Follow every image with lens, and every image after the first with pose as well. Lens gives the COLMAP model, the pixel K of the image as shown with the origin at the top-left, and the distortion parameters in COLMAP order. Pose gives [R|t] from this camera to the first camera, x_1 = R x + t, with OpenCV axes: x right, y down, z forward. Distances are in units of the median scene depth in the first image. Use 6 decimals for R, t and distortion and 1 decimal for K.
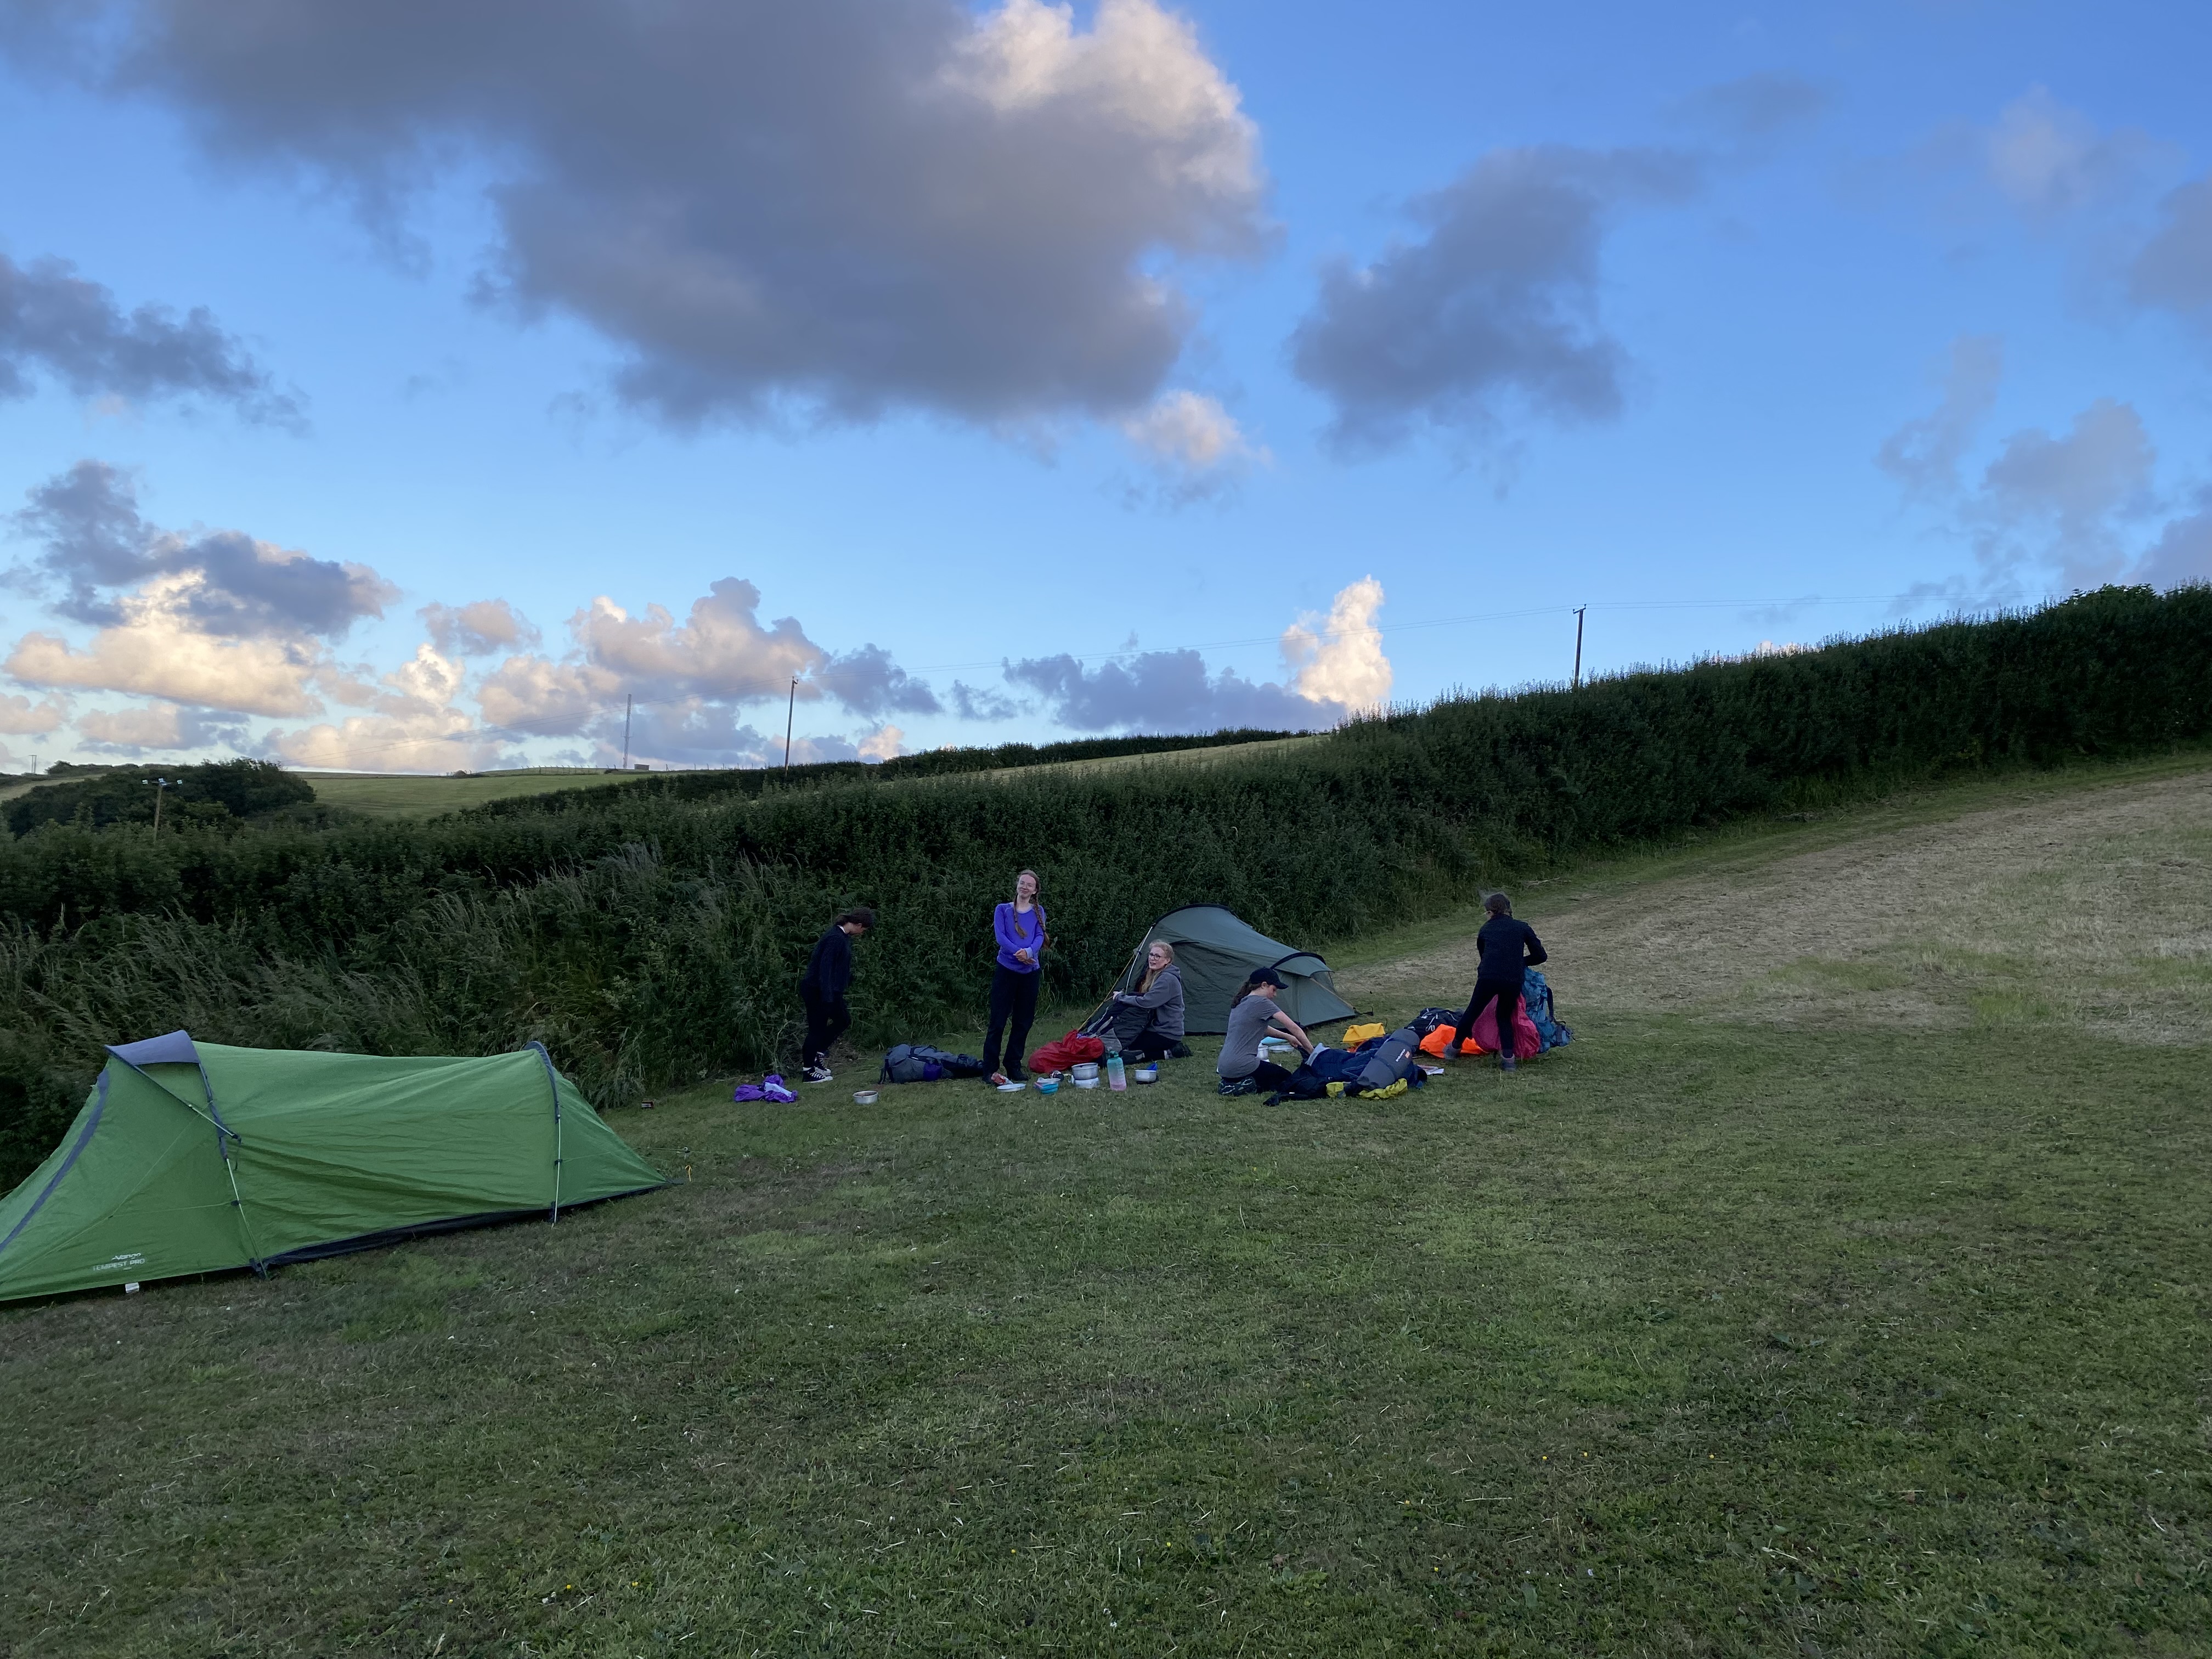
lens RADIAL K [[1661.2, 0, 1174.8], [0, 1661.2, 820.1], [0, 0, 1]] dist [0.102498, -0.148370]
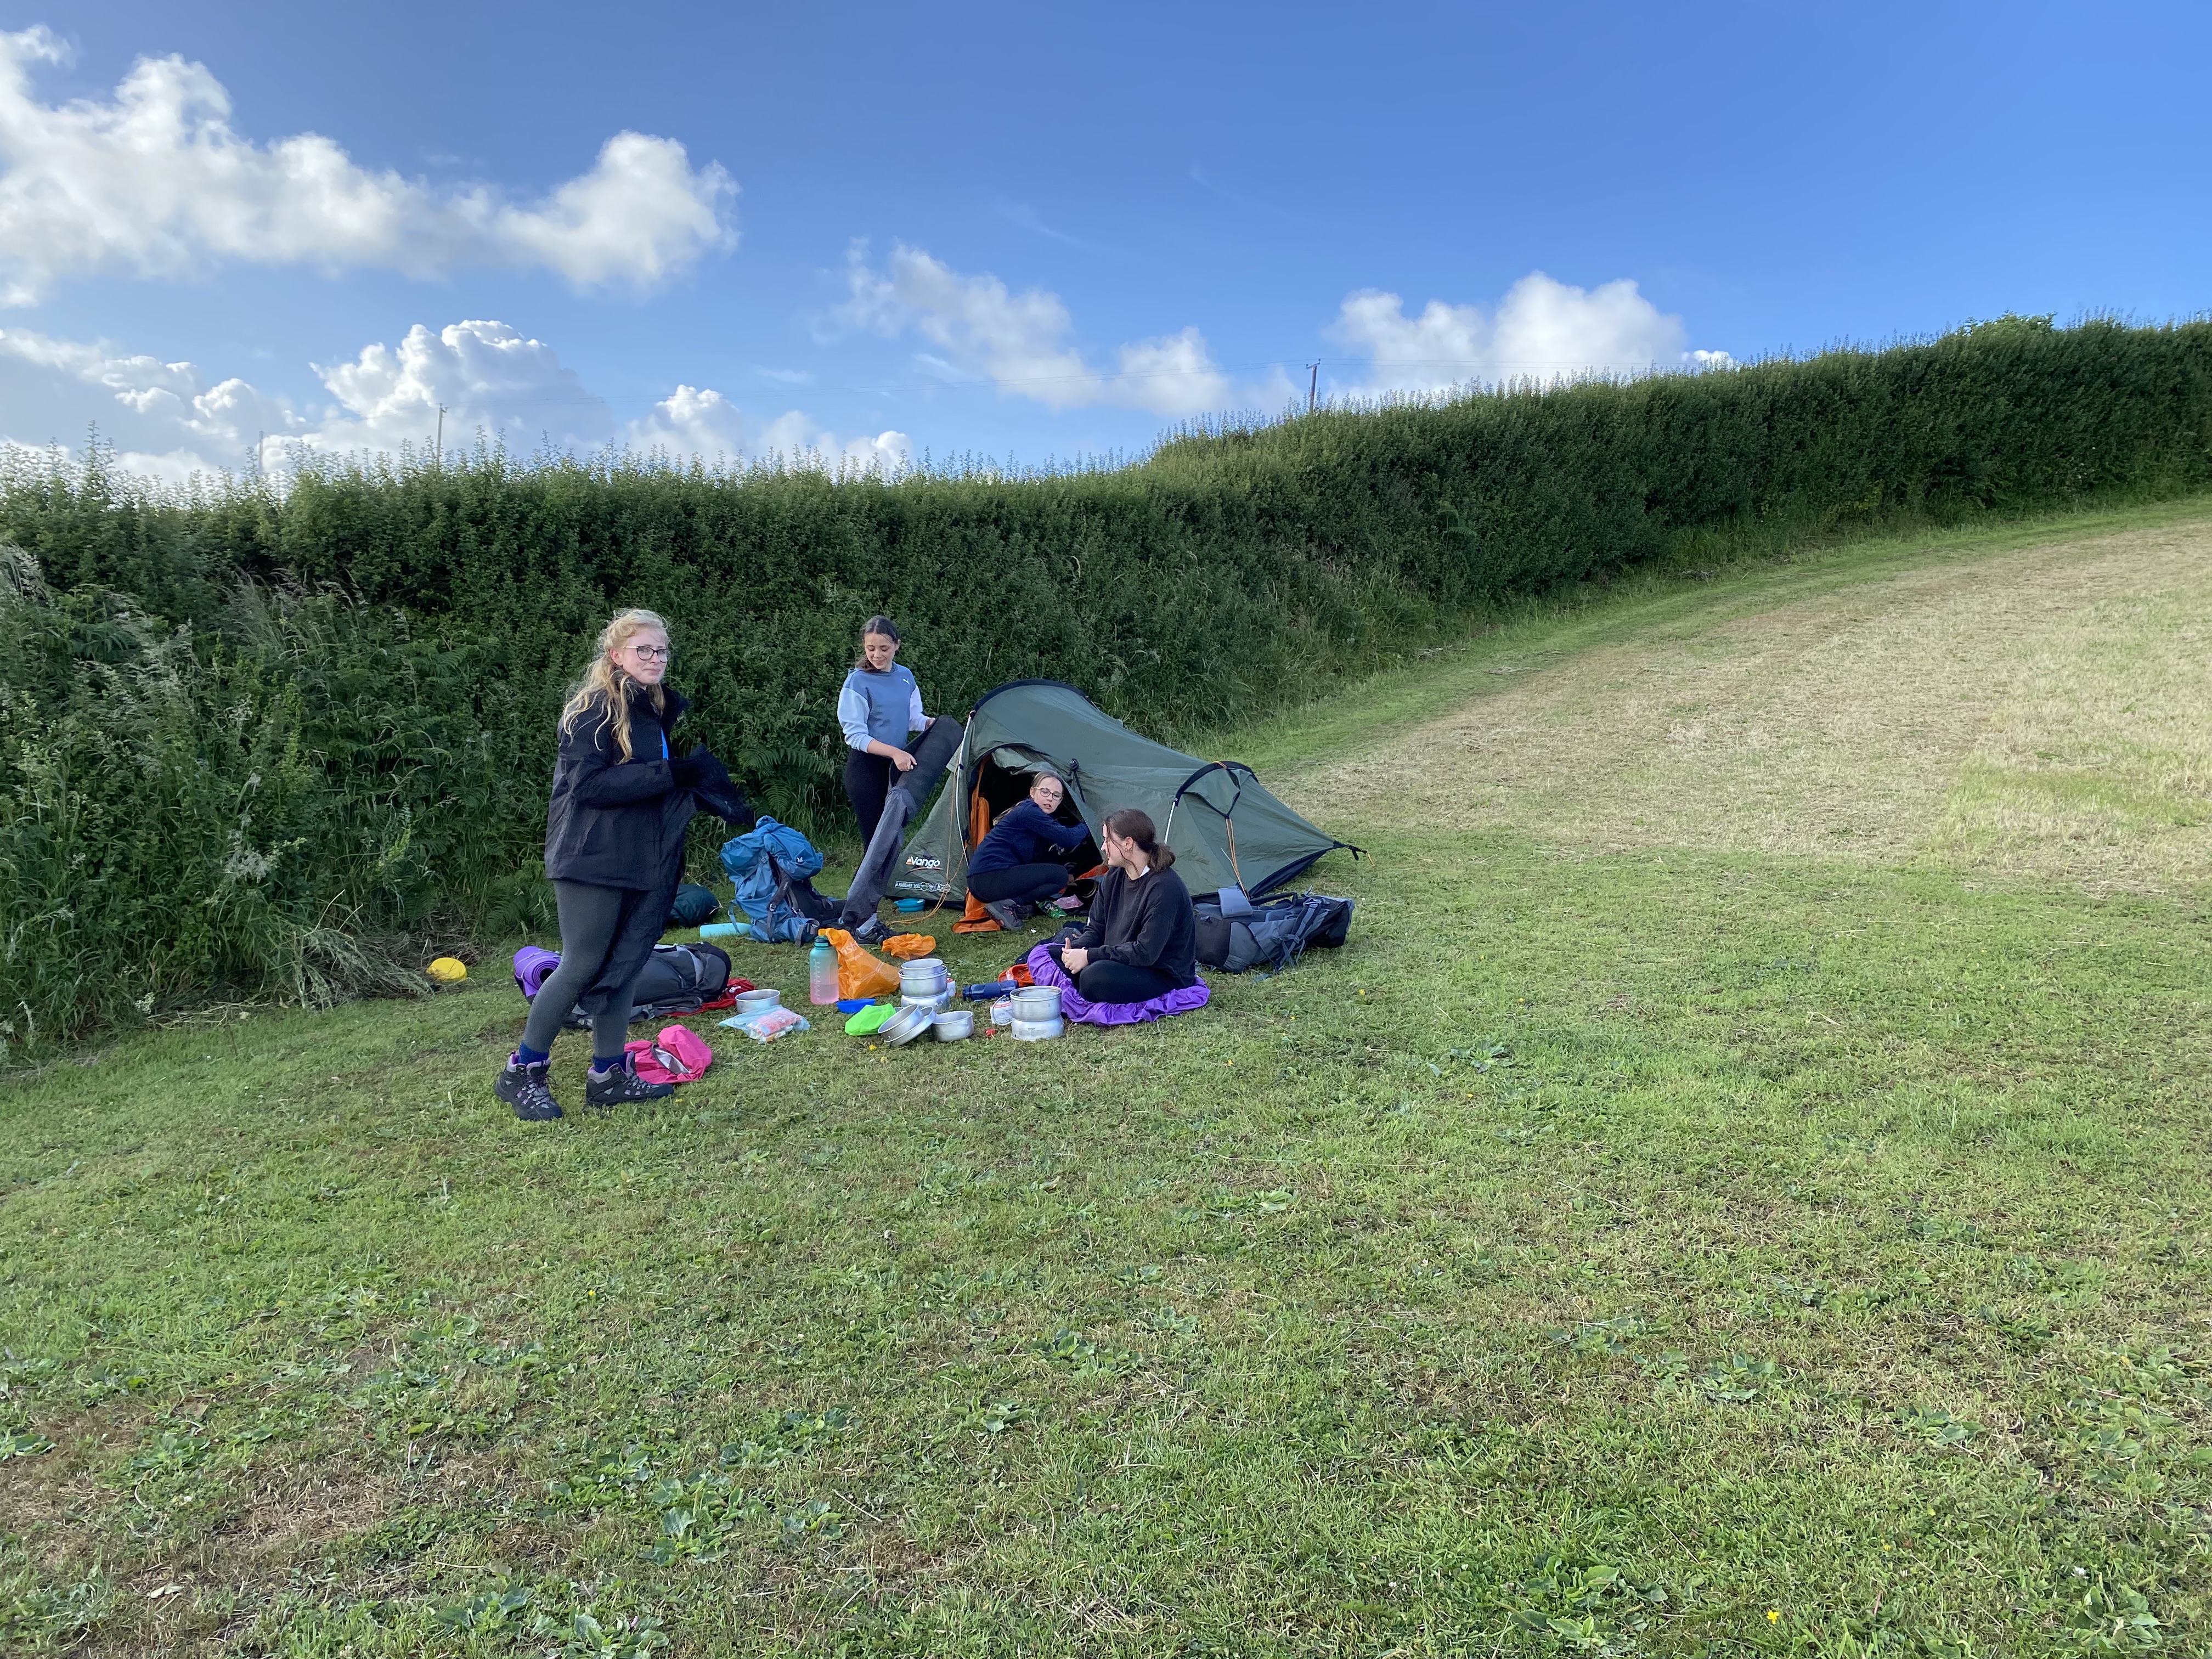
lens RADIAL K [[1661.2, 0, 1174.8], [0, 1661.2, 820.1], [0, 0, 1]] dist [0.102498, -0.148370]
pose [[0.983395, -0.001751, 0.181467, -0.037612], [-0.024219, 0.989742, 0.140800, 0.009151], [-0.179852, -0.142857, 0.973265, 0.250525]]
